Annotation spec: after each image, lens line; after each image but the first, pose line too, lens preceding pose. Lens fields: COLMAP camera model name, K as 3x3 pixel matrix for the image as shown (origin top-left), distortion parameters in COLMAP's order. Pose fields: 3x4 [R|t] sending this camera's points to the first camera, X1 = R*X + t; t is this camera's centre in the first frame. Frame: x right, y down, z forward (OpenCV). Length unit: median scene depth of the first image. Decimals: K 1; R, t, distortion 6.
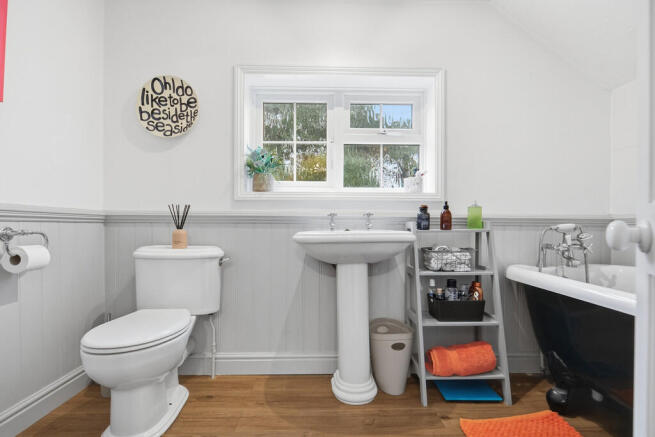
lens RADIAL K [[304.7, 0, 327.5], [0, 304.7, 228.0], [0, 0, 1]] dist [0.002664, 0.000241]
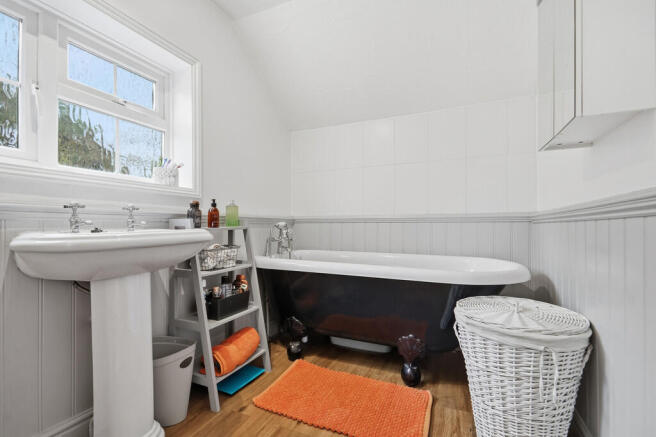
lens RADIAL K [[301.2, 0, 327.6], [0, 301.2, 223.1], [0, 0, 1]] dist [-0.002505, -0.000304]
pose [[0.426622, 0.001742, 0.904428, -0.349692], [0.003356, 0.999988, -0.003509, -0.004233], [-0.904424, 0.004533, 0.426611, 0.251602]]
